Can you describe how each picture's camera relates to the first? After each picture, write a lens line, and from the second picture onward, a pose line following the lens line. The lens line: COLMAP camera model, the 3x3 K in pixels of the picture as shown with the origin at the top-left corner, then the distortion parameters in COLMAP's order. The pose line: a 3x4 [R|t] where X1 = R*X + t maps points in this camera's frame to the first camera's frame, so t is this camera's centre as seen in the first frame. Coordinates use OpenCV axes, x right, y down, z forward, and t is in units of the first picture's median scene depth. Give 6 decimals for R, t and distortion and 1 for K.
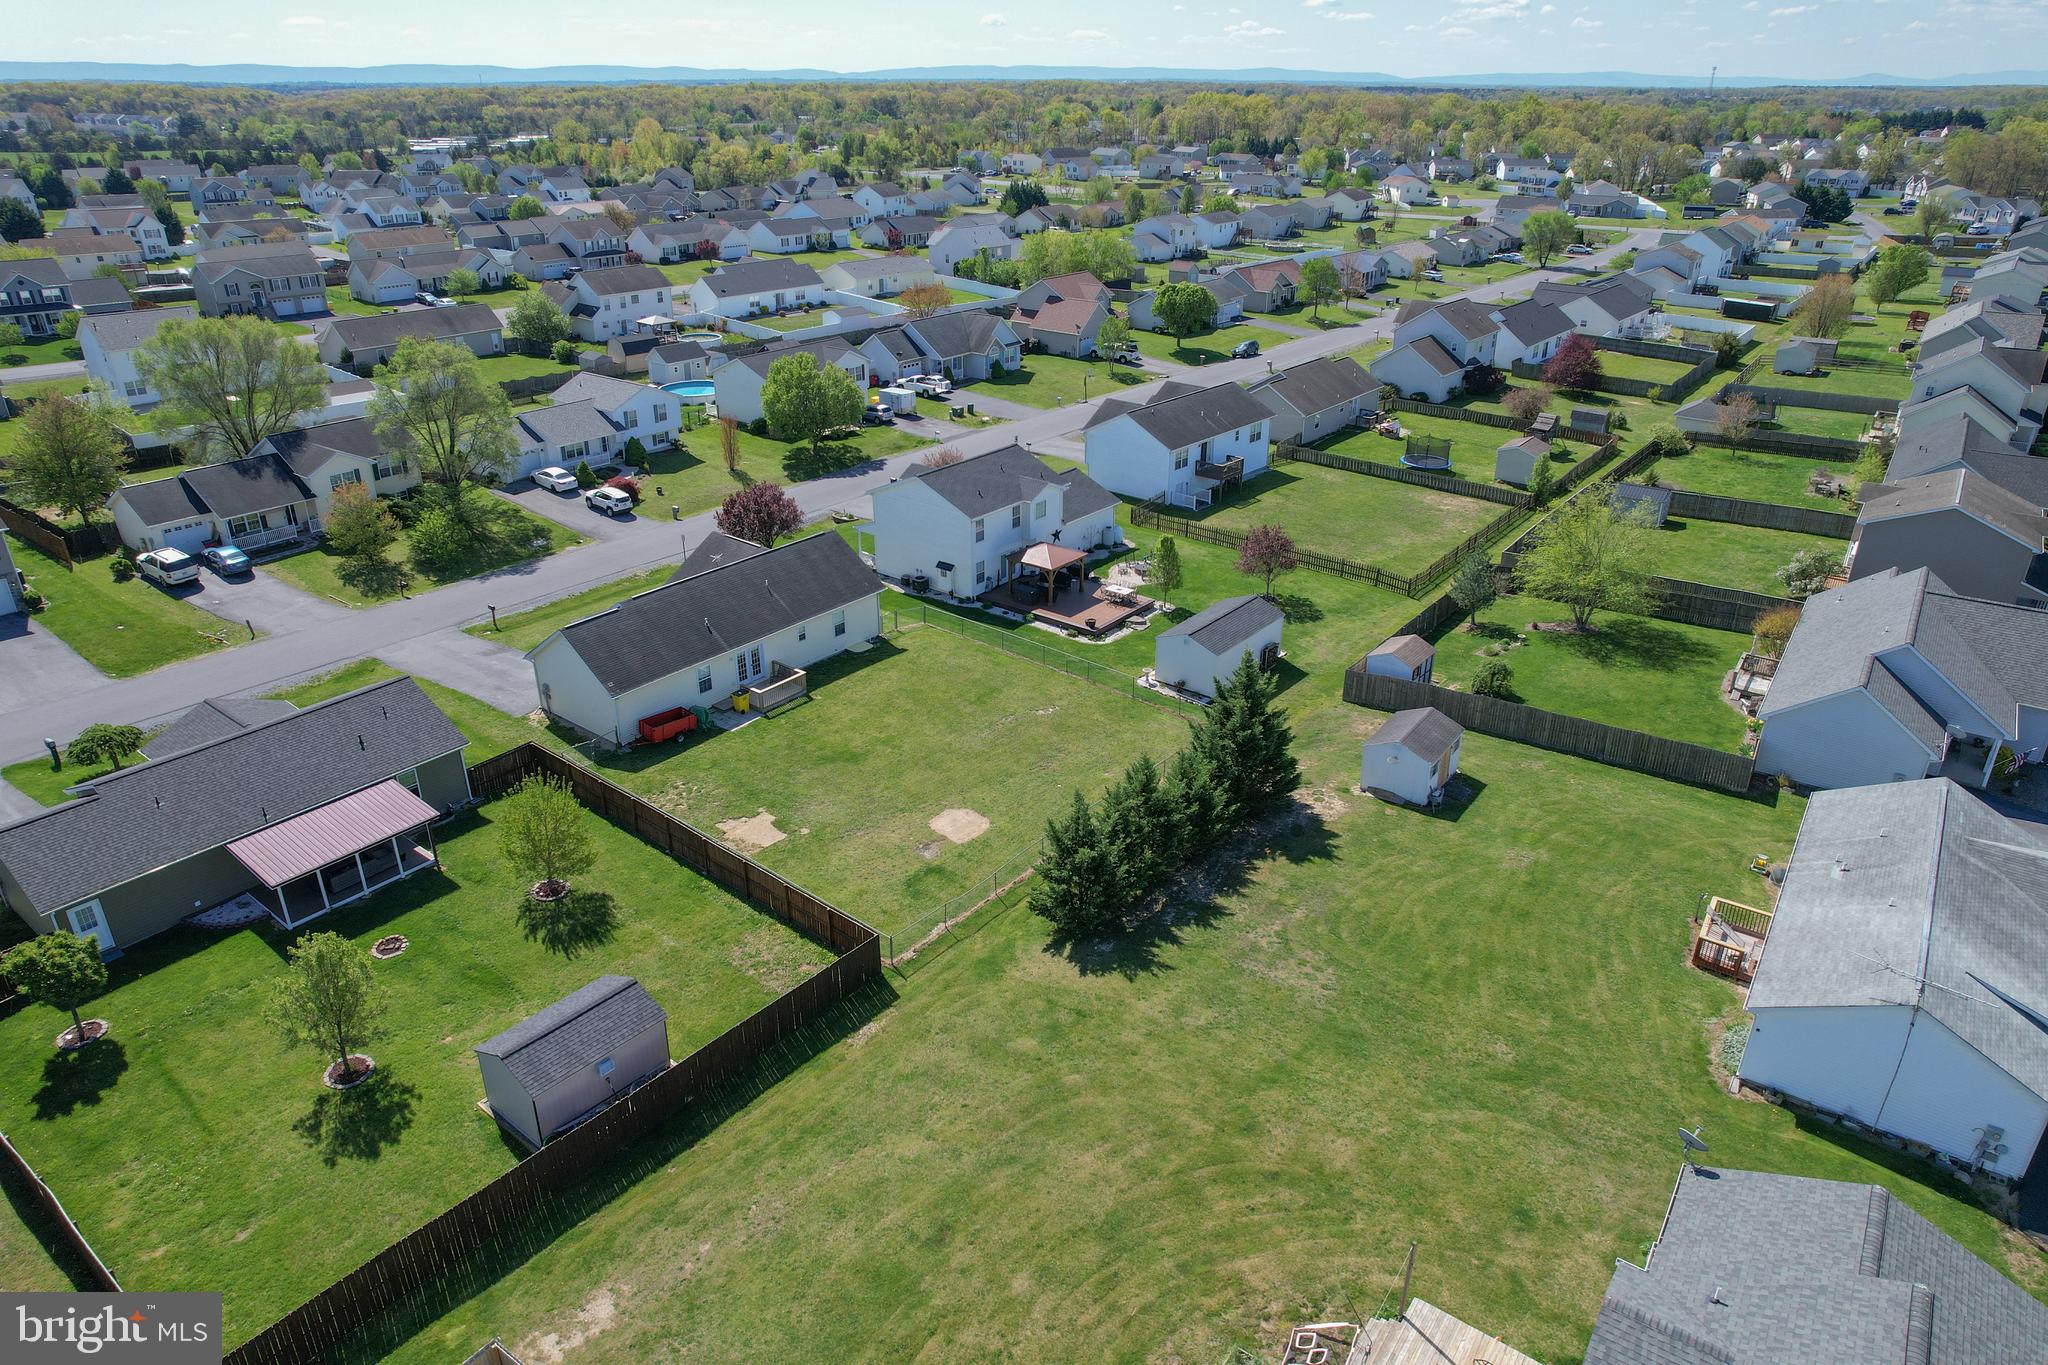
lens RADIAL K [[1304.9, 0, 1024.0], [0, 1304.9, 682.5], [0, 0, 1]] dist [-0.067626, 0.057302]
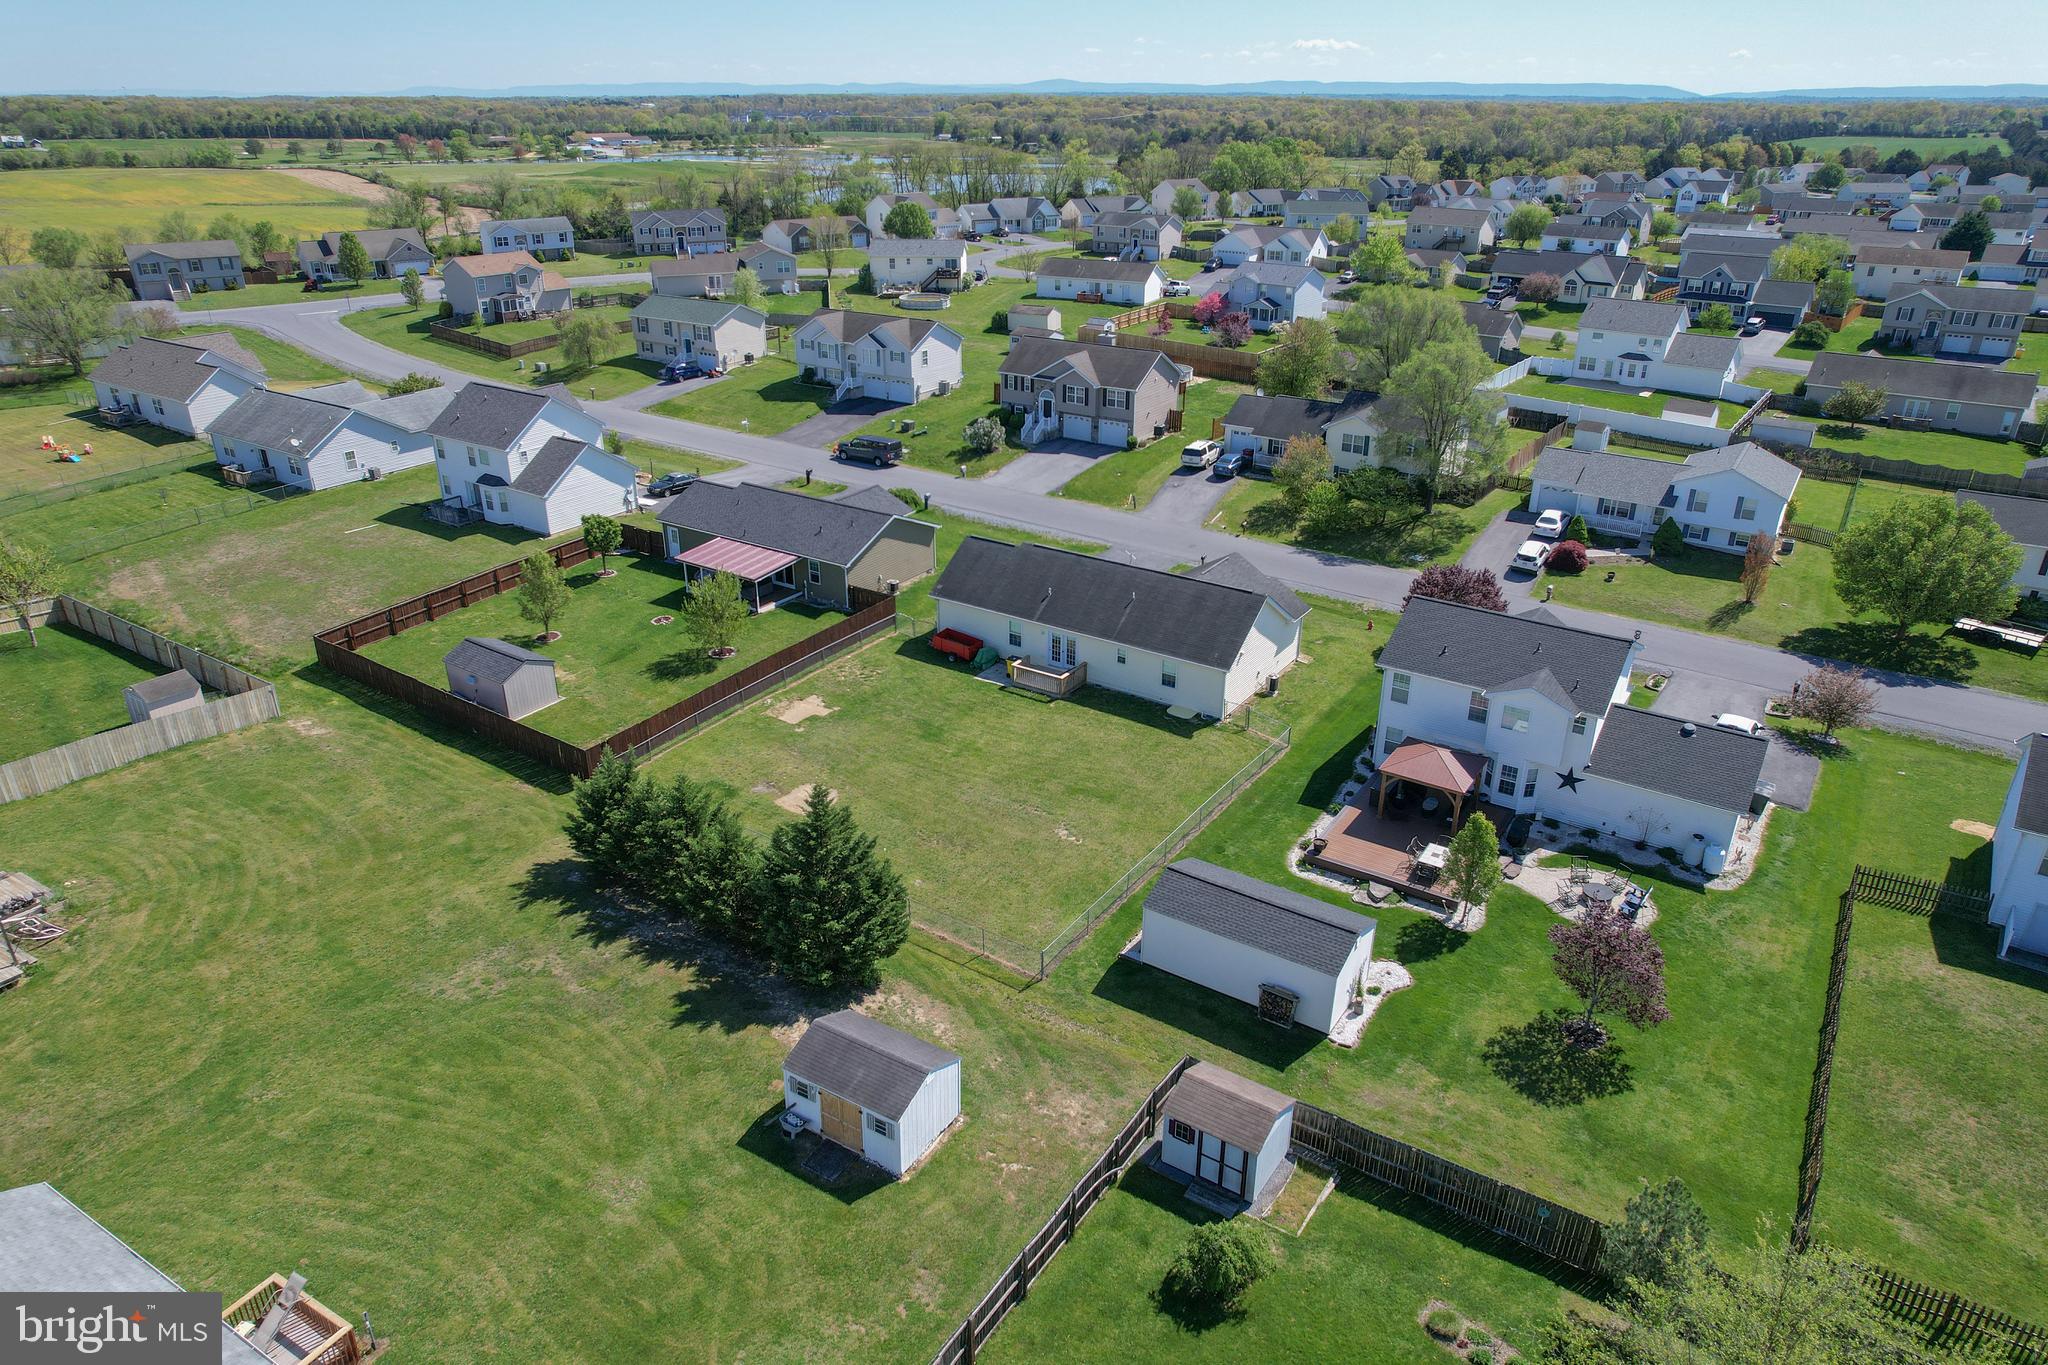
lens RADIAL K [[1304.9, 0, 1024.0], [0, 1304.9, 682.5], [0, 0, 1]] dist [-0.067626, 0.057302]
pose [[0.080214, 0.412831, -0.907269, 0.693883], [-0.424939, 0.837509, 0.343519, -0.317584], [0.901661, 0.357979, 0.242608, 0.710999]]
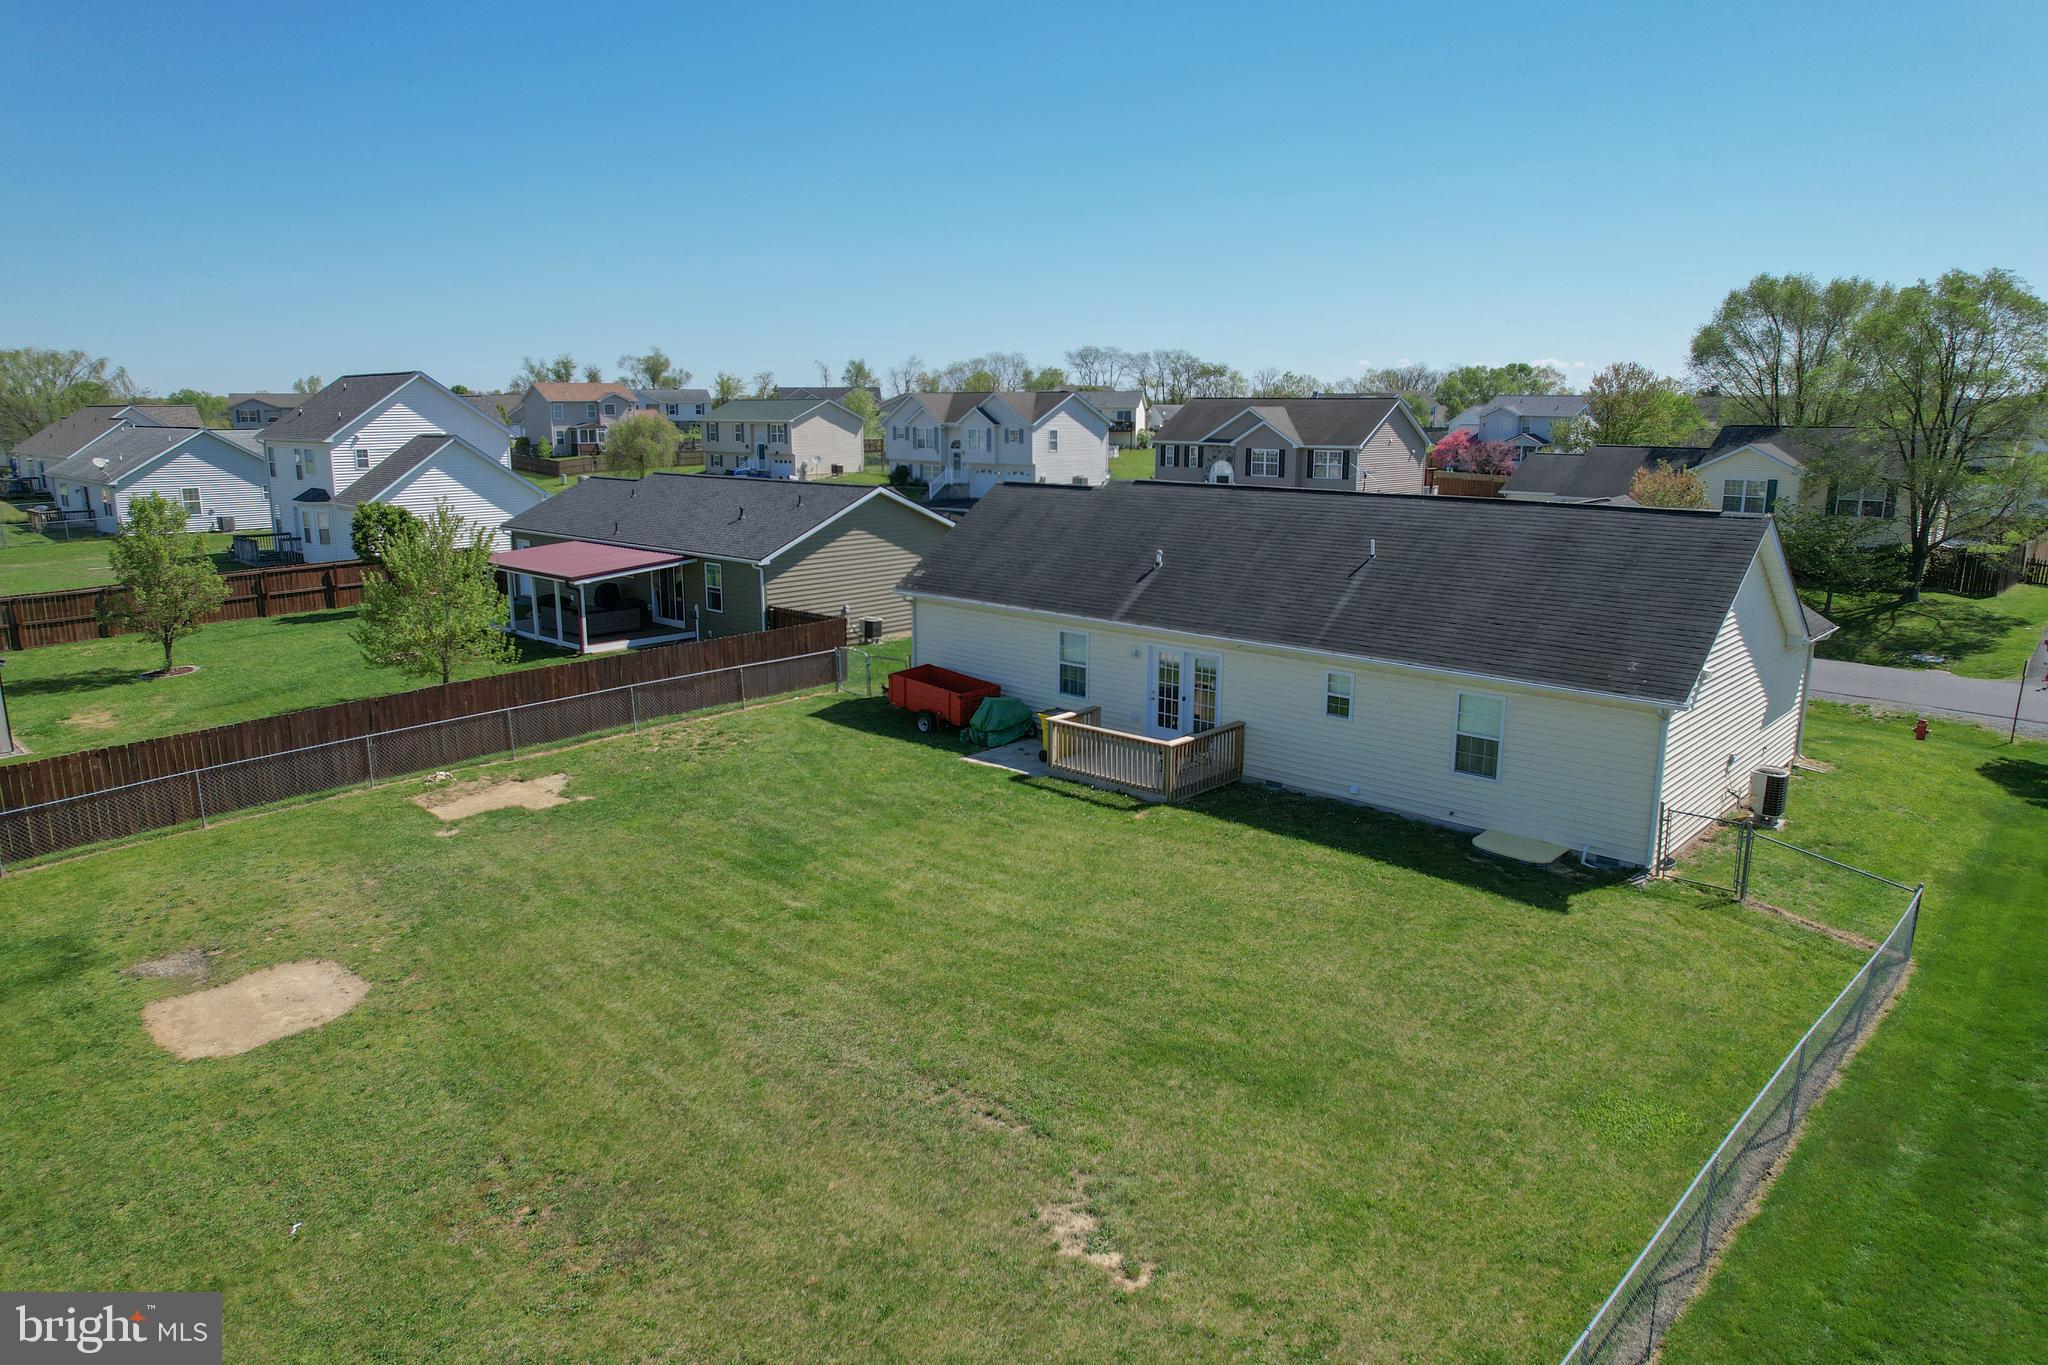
lens RADIAL K [[1304.9, 0, 1024.0], [0, 1304.9, 682.5], [0, 0, 1]] dist [-0.067626, 0.057302]
pose [[-0.081144, 0.204832, -0.975428, 0.173217], [-0.423607, 0.878780, 0.219777, -0.081121], [0.902204, 0.431032, 0.015460, 0.916370]]
